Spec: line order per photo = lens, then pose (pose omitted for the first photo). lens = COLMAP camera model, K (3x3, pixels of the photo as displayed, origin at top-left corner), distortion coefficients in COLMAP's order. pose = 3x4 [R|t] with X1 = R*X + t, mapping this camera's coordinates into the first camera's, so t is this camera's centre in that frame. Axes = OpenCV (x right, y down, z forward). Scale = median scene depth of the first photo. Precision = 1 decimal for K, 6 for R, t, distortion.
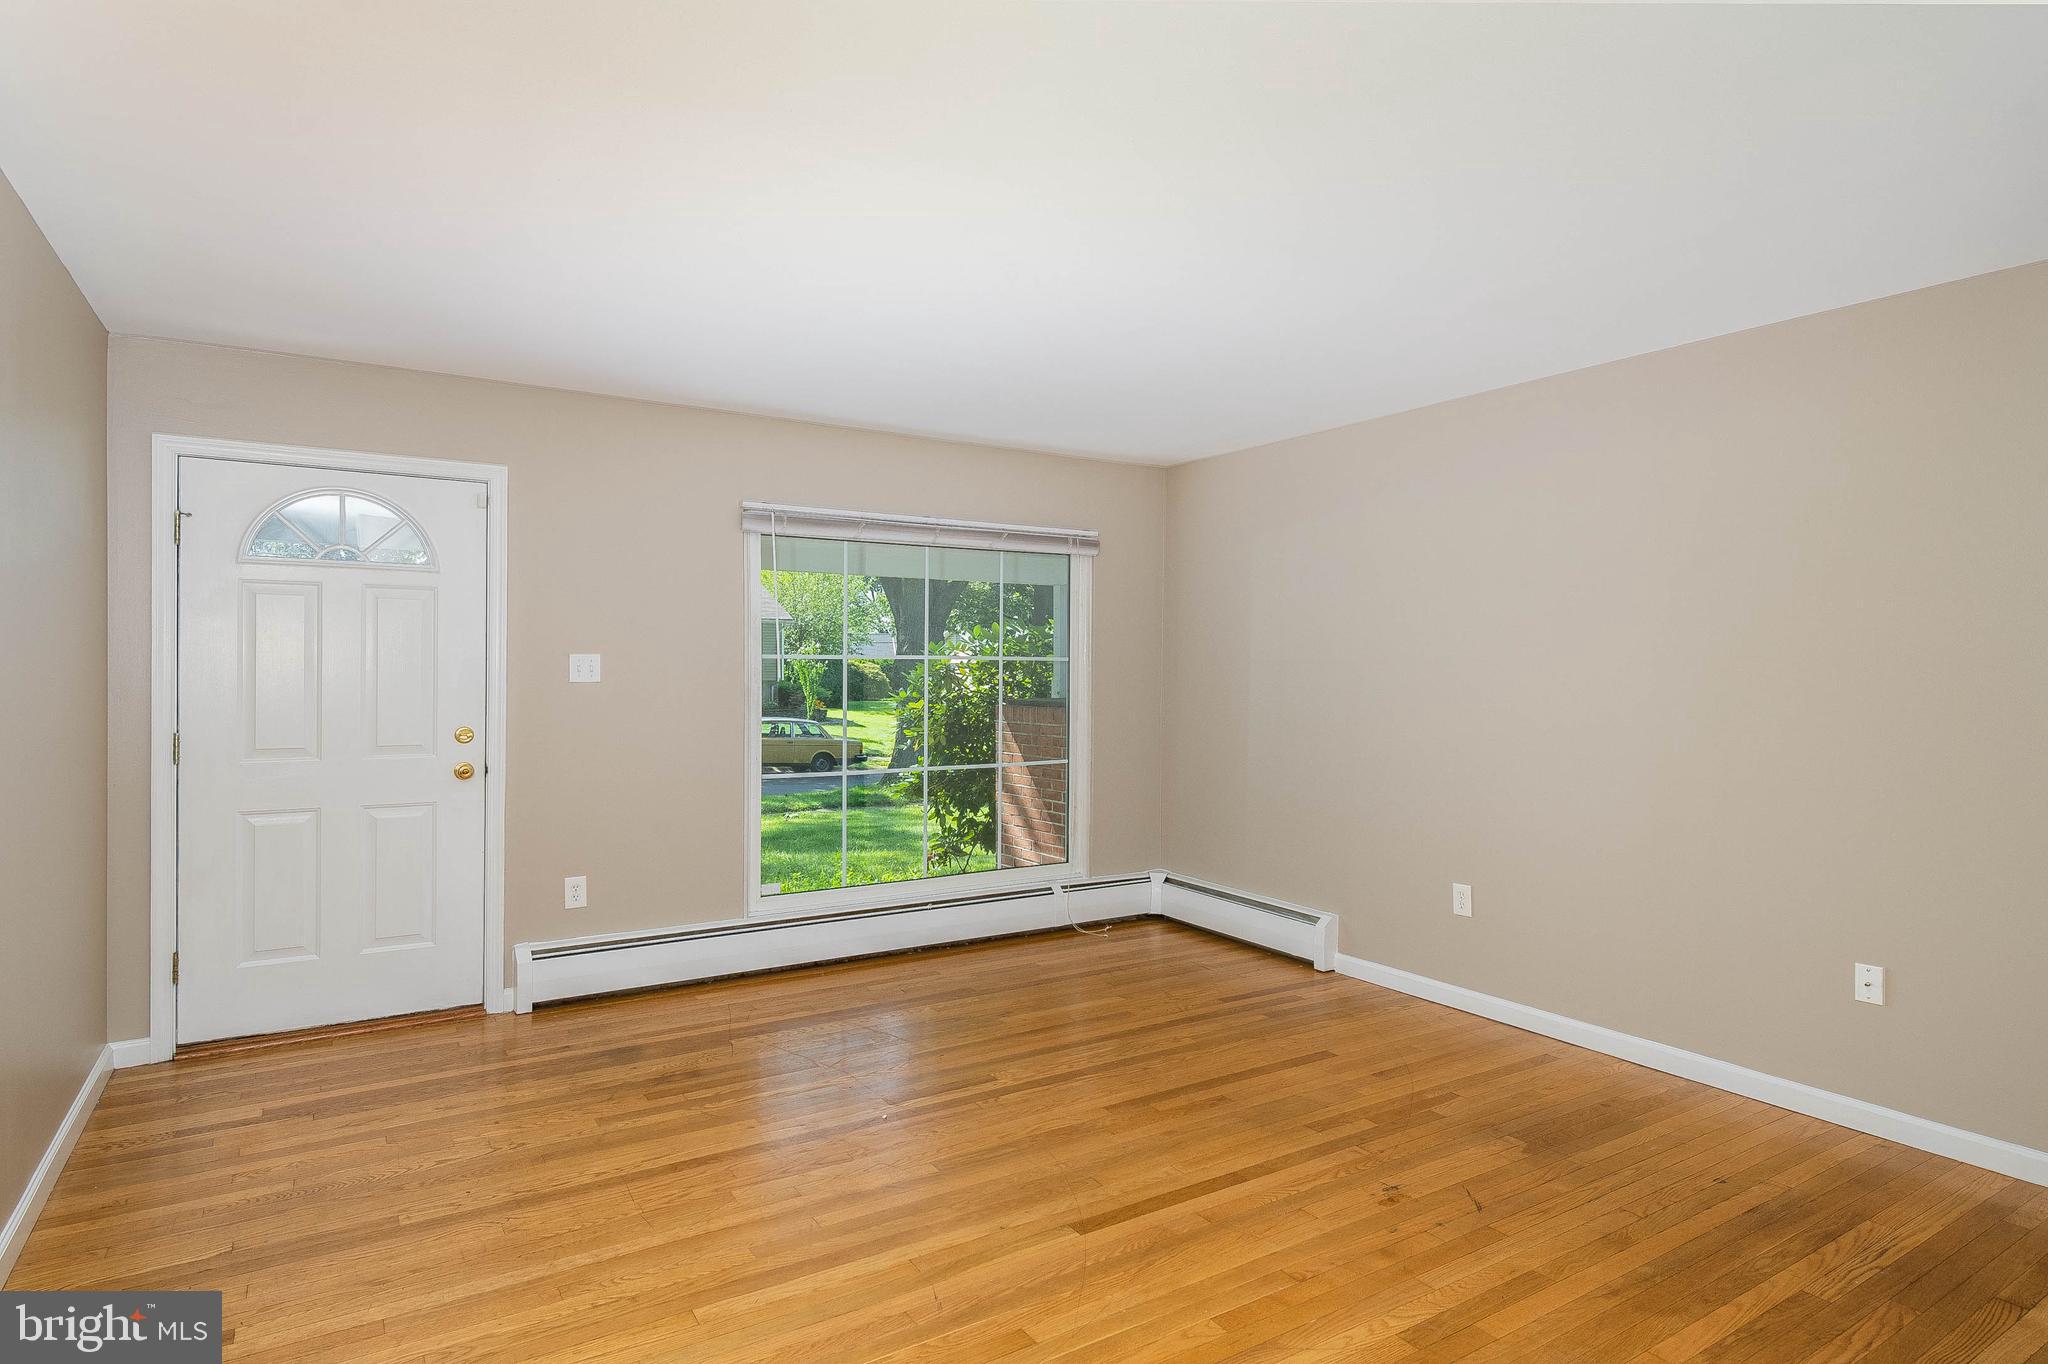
lens RADIAL K [[1116.6, 0, 1025.9], [0, 1116.6, 682.5], [0, 0, 1]] dist [0.012100, -0.000177]
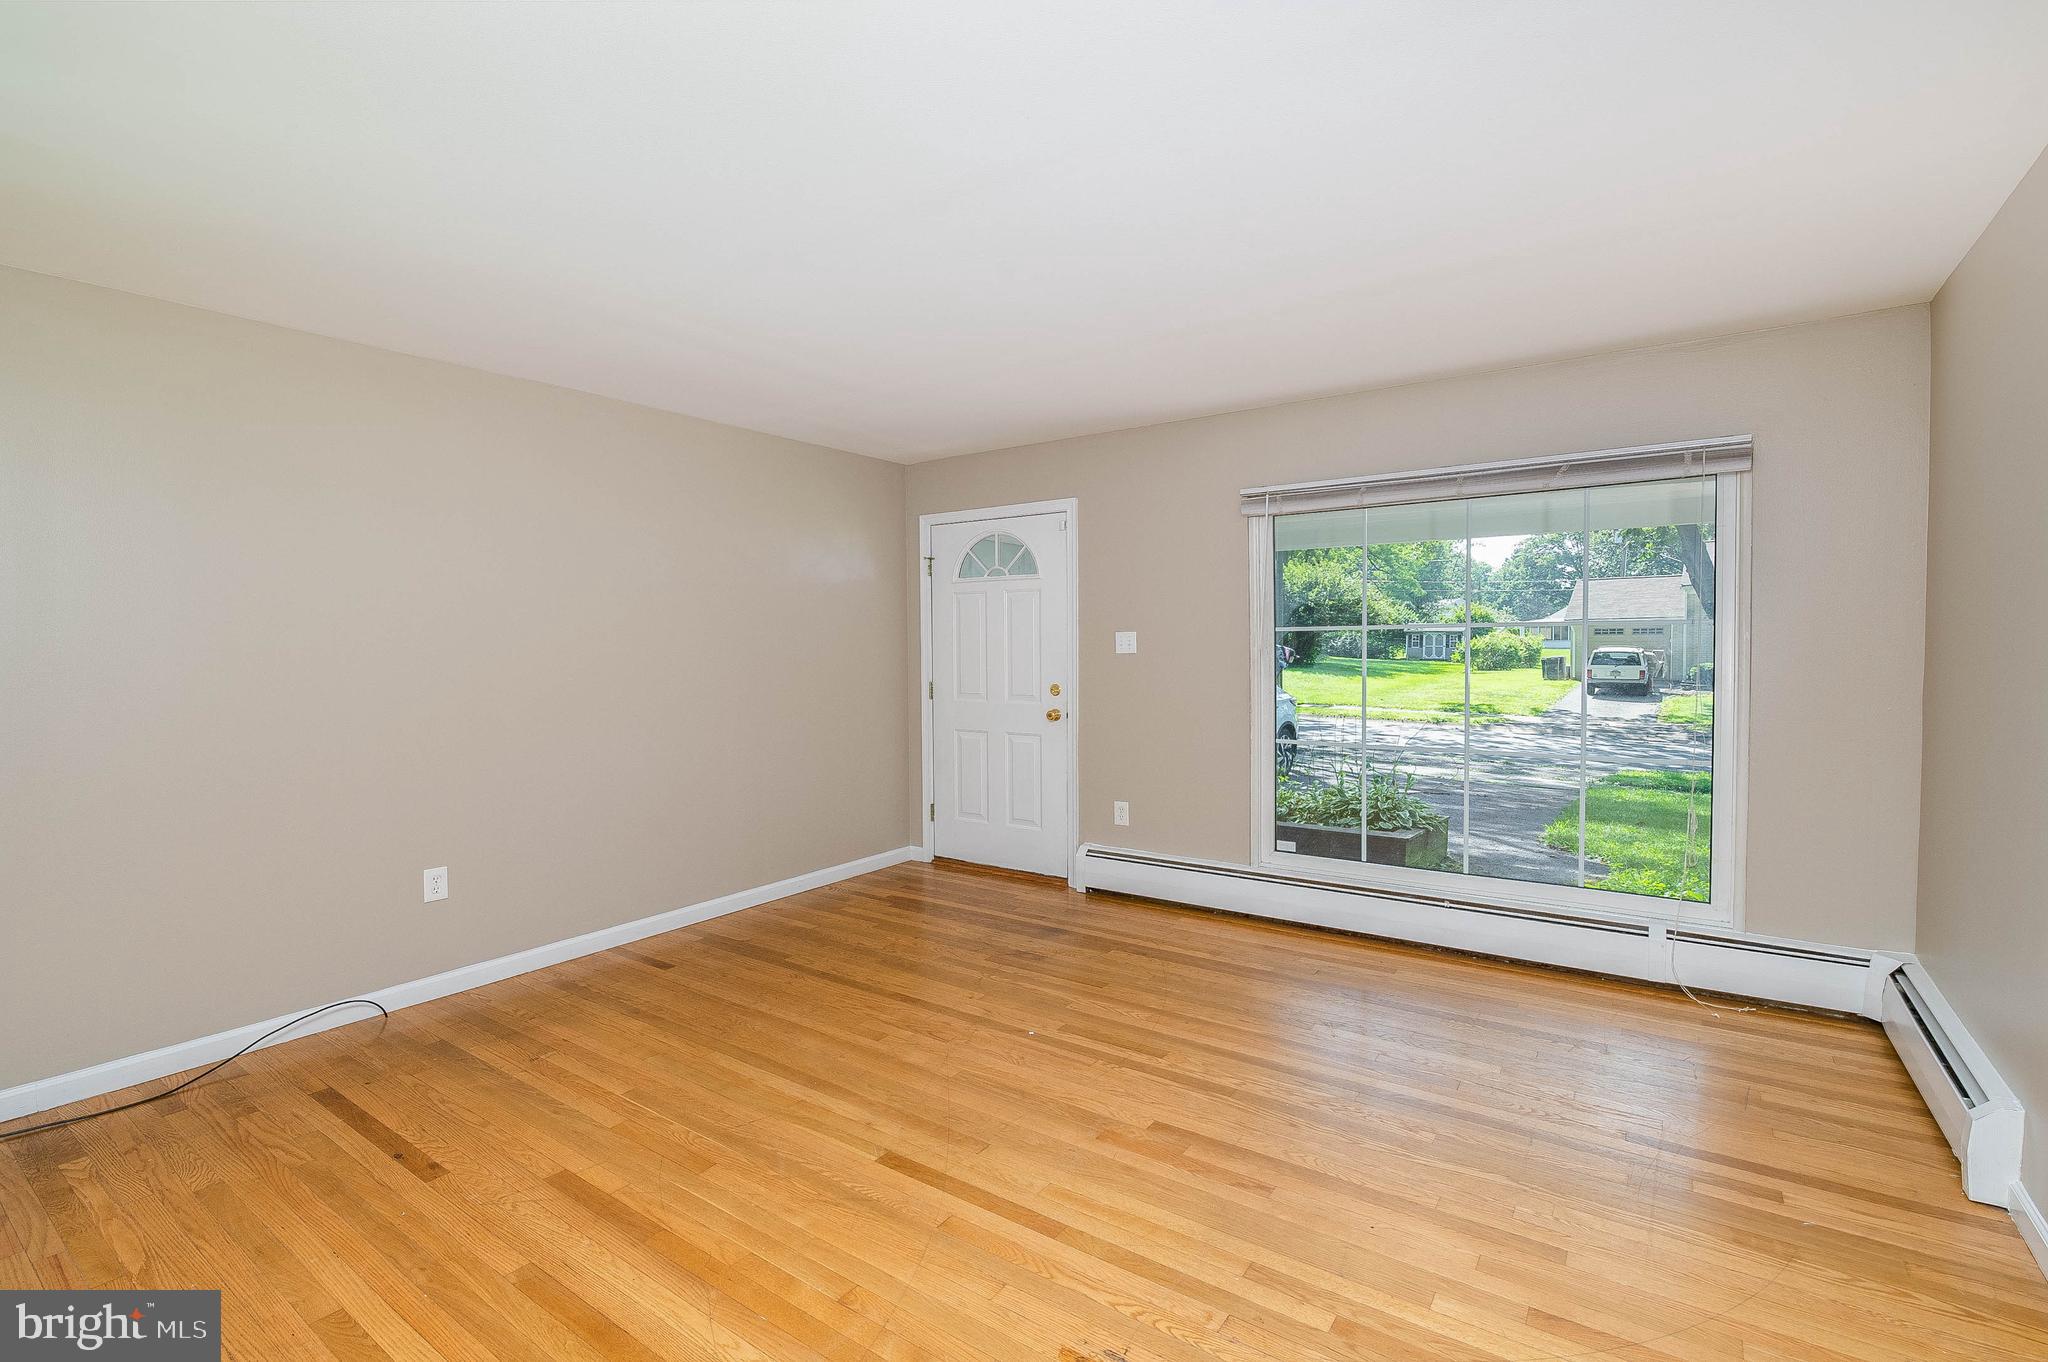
lens RADIAL K [[928.9, 0, 1024.5], [0, 928.9, 671.8], [0, 0, 1]] dist [-0.004258, -0.000337]
pose [[0.377959, 0.015190, -0.925698, 0.579709], [-0.003331, 0.999881, 0.015047, 0.006013], [0.925816, -0.002604, 0.377965, 0.502370]]
